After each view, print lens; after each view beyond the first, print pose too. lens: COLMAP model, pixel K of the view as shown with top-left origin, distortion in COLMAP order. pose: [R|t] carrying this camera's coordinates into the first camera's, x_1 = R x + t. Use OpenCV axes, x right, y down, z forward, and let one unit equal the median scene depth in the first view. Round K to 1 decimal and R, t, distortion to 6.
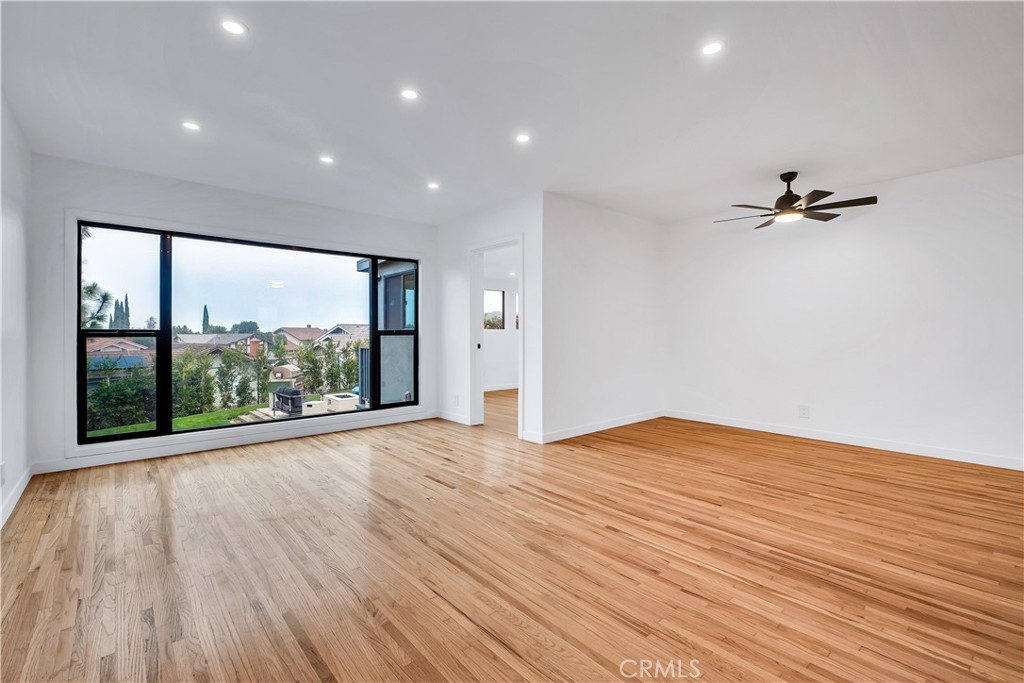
lens RADIAL K [[453.2, 0, 503.3], [0, 453.2, 333.9], [0, 0, 1]] dist [-0.000362, -0.000867]
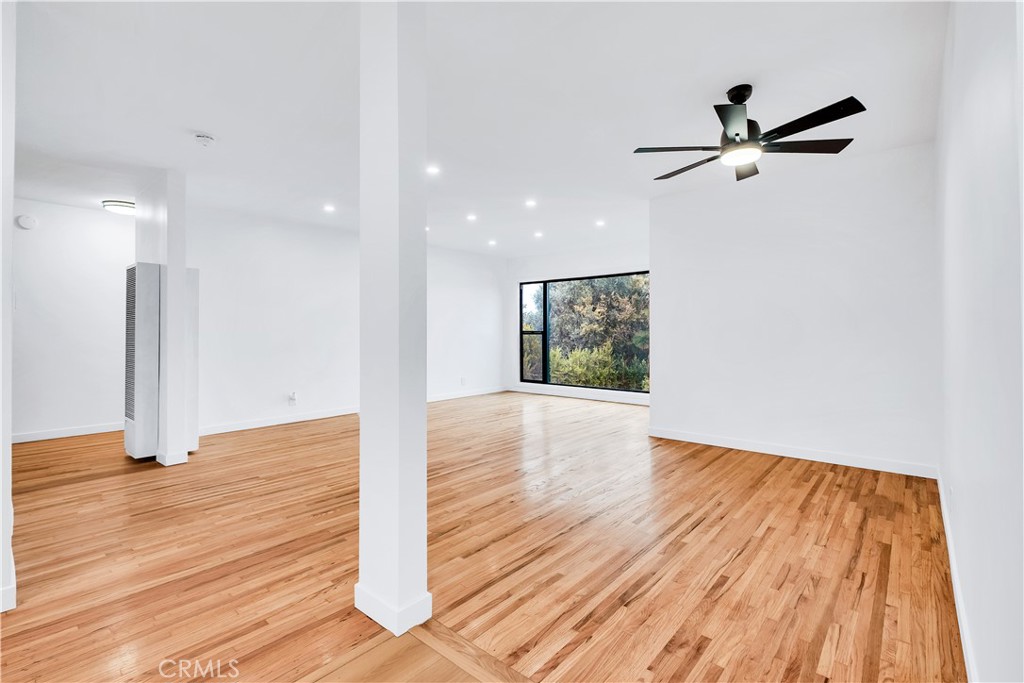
lens RADIAL K [[465.7, 0, 501.4], [0, 465.7, 324.1], [0, 0, 1]] dist [0.001591, 0.000134]
pose [[0.113619, -0.017374, -0.993372, 0.933959], [0.003714, 0.999848, -0.017063, -0.002622], [0.993517, -0.001750, 0.113666, 0.432222]]
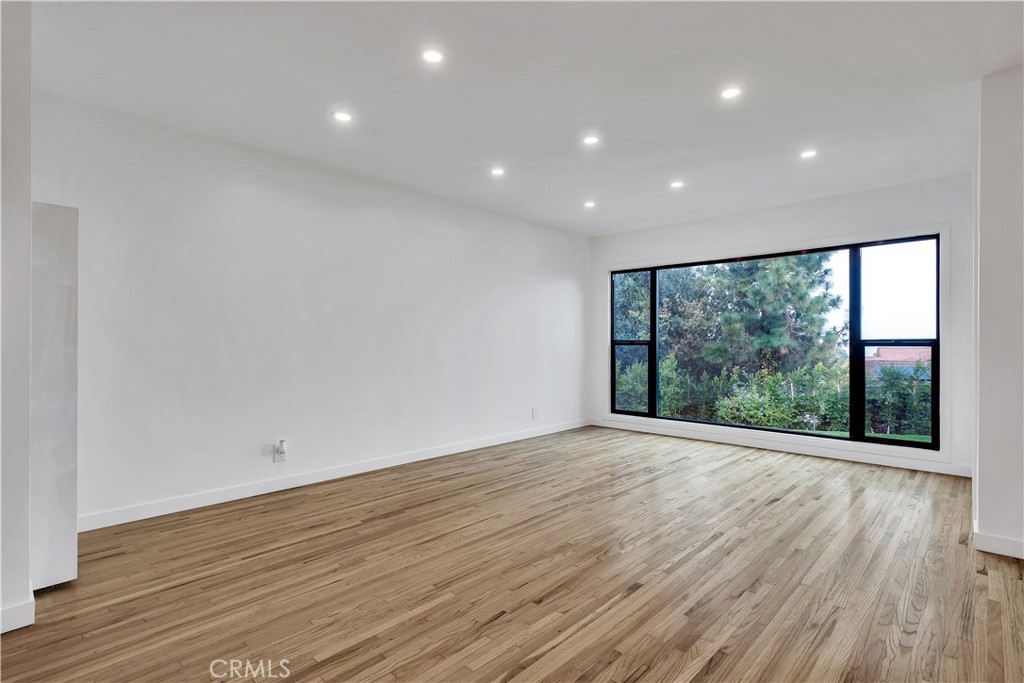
lens RADIAL K [[494.8, 0, 512.0], [0, 494.8, 341.5], [0, 0, 1]] dist [0.002565, 0.000421]
pose [[0.101154, 0.000058, -0.994871, 0.511395], [-0.002375, 0.999997, -0.000183, -0.002845], [0.994868, 0.002381, 0.101154, 0.322530]]
